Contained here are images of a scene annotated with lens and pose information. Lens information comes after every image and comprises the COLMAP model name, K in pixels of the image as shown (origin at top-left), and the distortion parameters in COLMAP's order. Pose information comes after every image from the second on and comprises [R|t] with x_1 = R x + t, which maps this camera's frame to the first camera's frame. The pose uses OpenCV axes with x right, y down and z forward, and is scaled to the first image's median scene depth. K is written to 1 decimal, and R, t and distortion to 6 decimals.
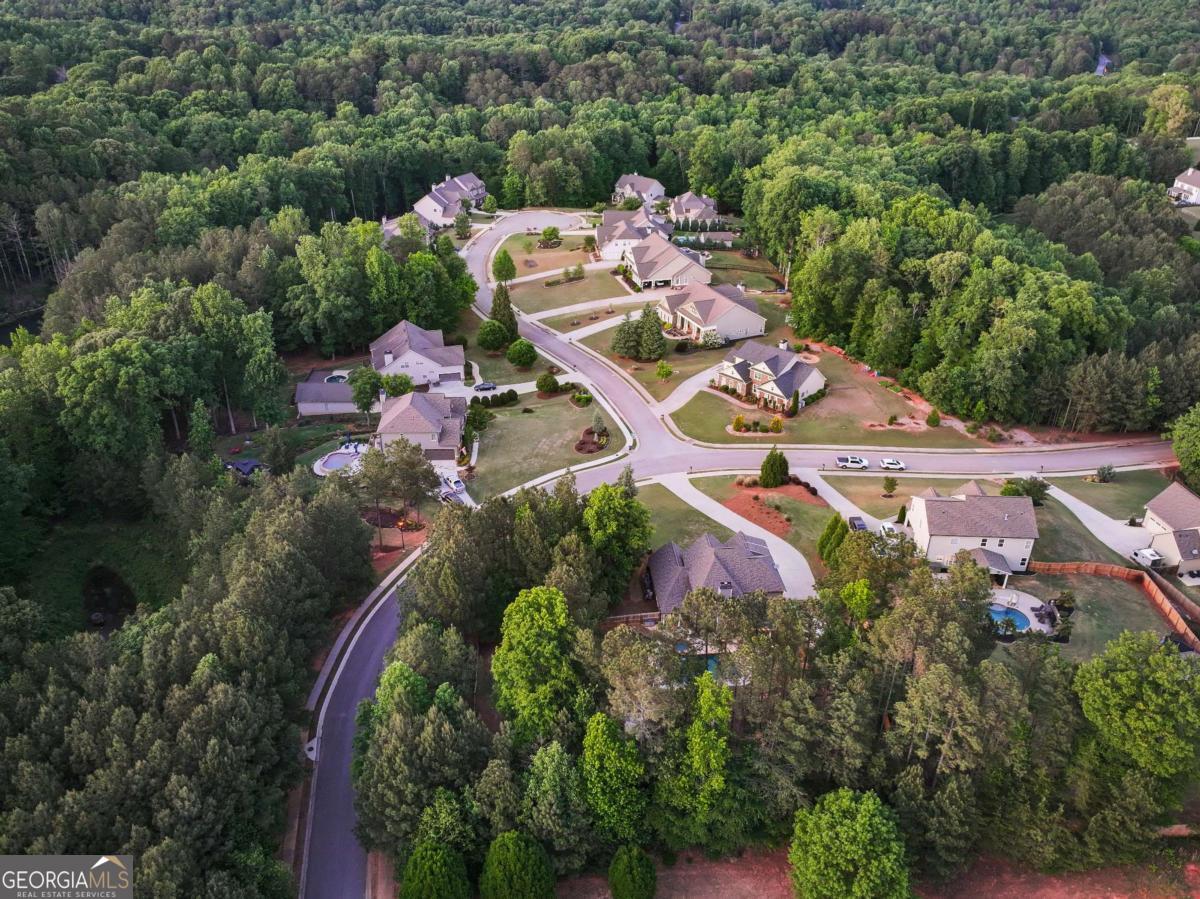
lens RADIAL K [[953.6, 0, 601.5], [0, 953.6, 450.9], [0, 0, 1]] dist [0.003872, 0.003758]
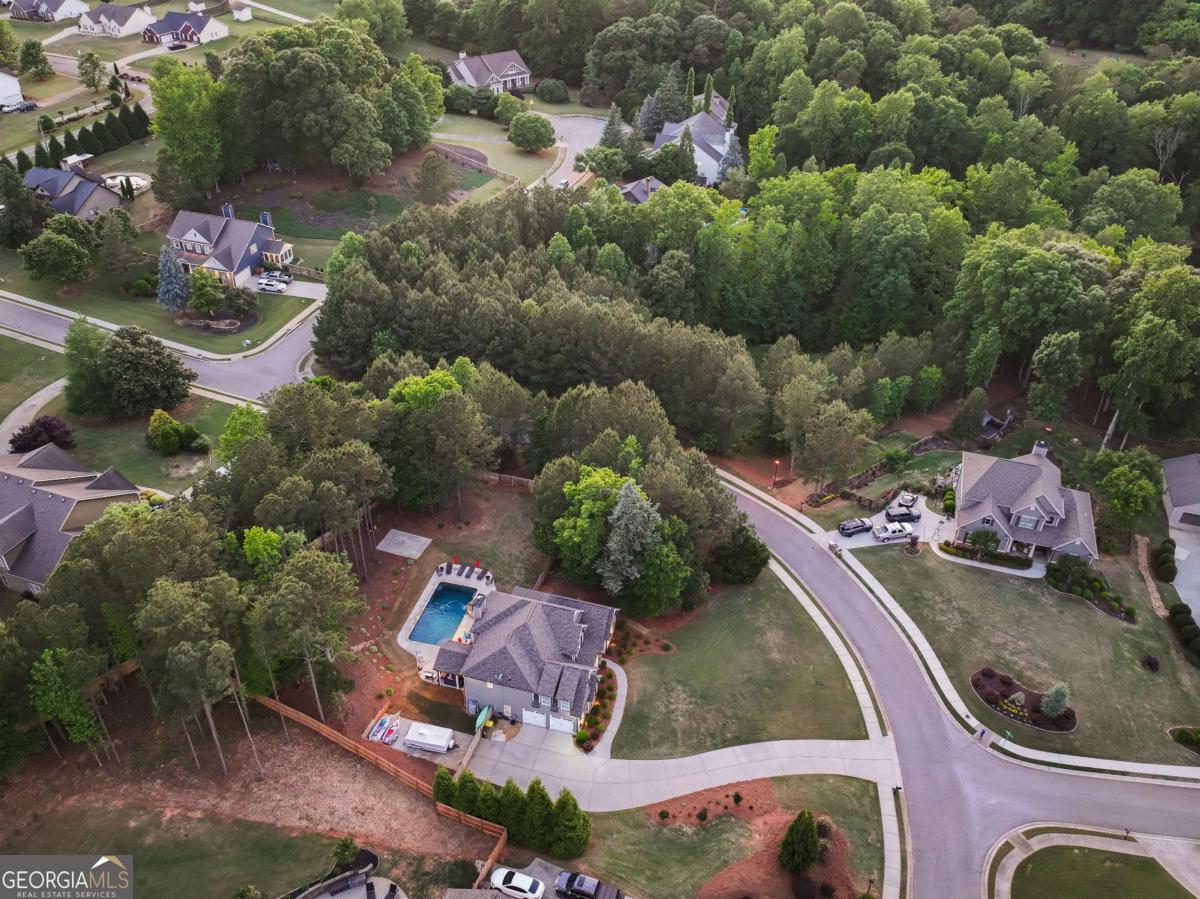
lens RADIAL K [[953.6, 0, 601.5], [0, 953.6, 450.9], [0, 0, 1]] dist [0.003872, 0.003758]
pose [[-0.356669, 0.524138, -0.773348, 0.453031], [-0.473720, 0.612010, 0.633272, -0.351719], [0.805218, 0.592219, 0.030009, 0.667537]]
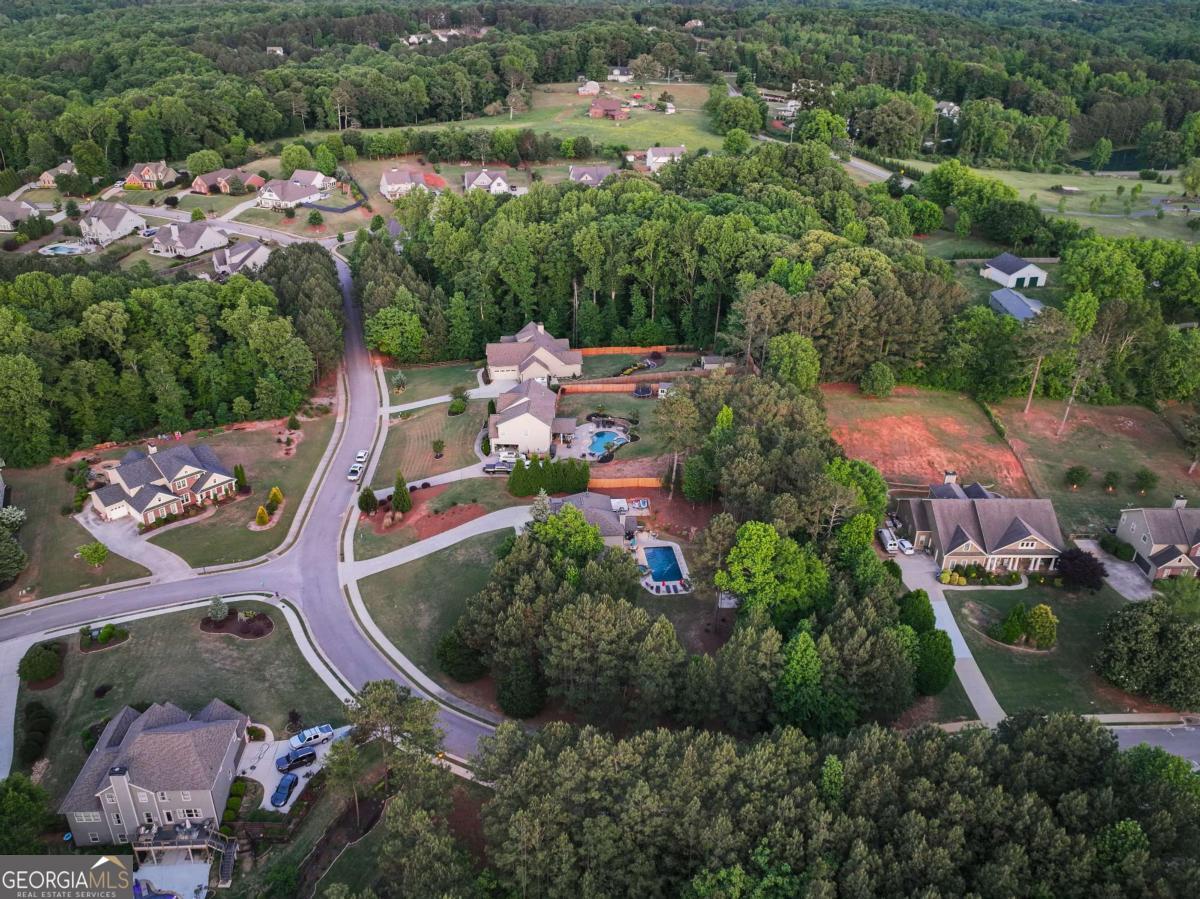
lens RADIAL K [[953.6, 0, 601.5], [0, 953.6, 450.9], [0, 0, 1]] dist [0.003872, 0.003758]
pose [[-0.012396, -0.480804, 0.876741, -0.631226], [0.461826, 0.774934, 0.431502, -0.321704], [-0.886884, 0.410251, 0.212442, 0.492114]]
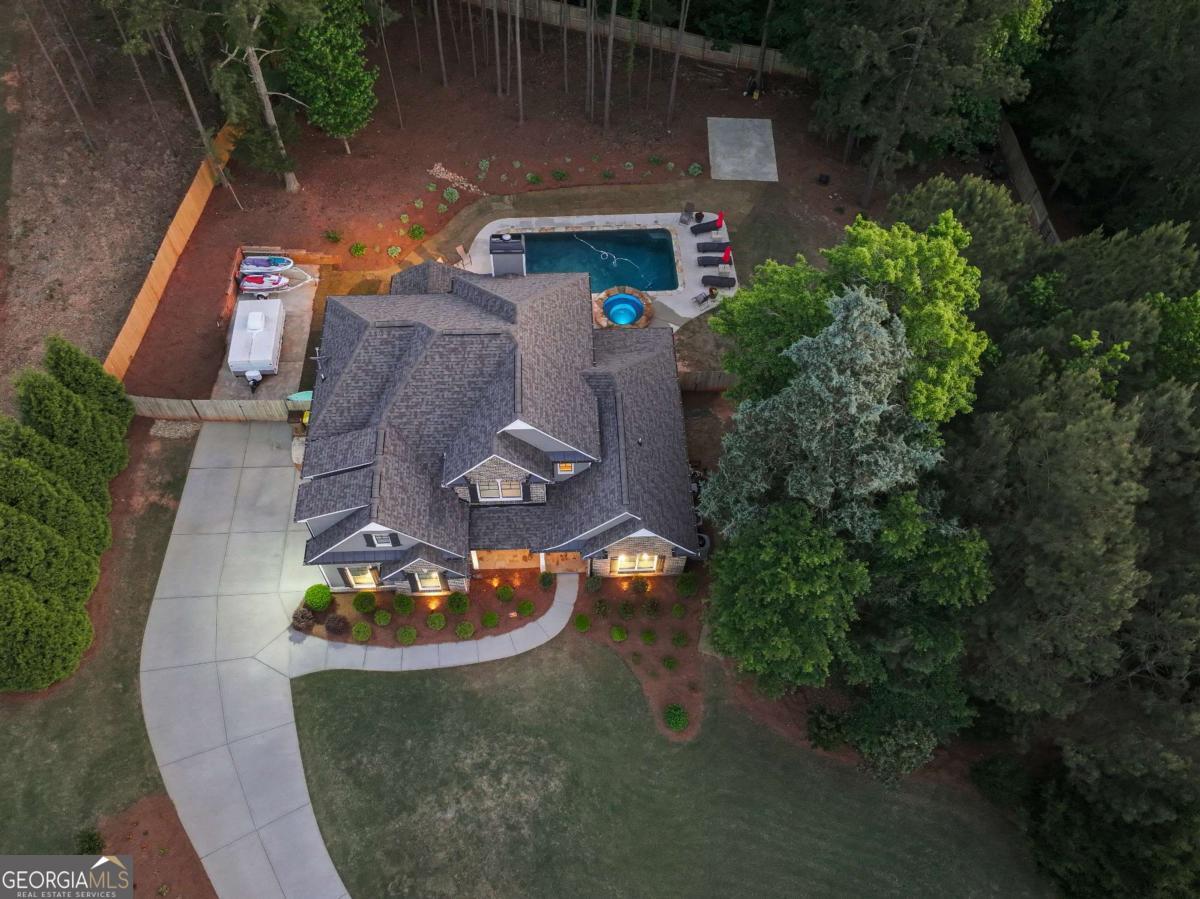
lens RADIAL K [[953.6, 0, 601.5], [0, 953.6, 450.9], [0, 0, 1]] dist [0.003872, 0.003758]
pose [[-0.998164, -0.060194, -0.006720, 0.062285], [-0.011486, 0.079178, 0.996794, -0.142425], [-0.059469, 0.995041, -0.079724, 0.748802]]
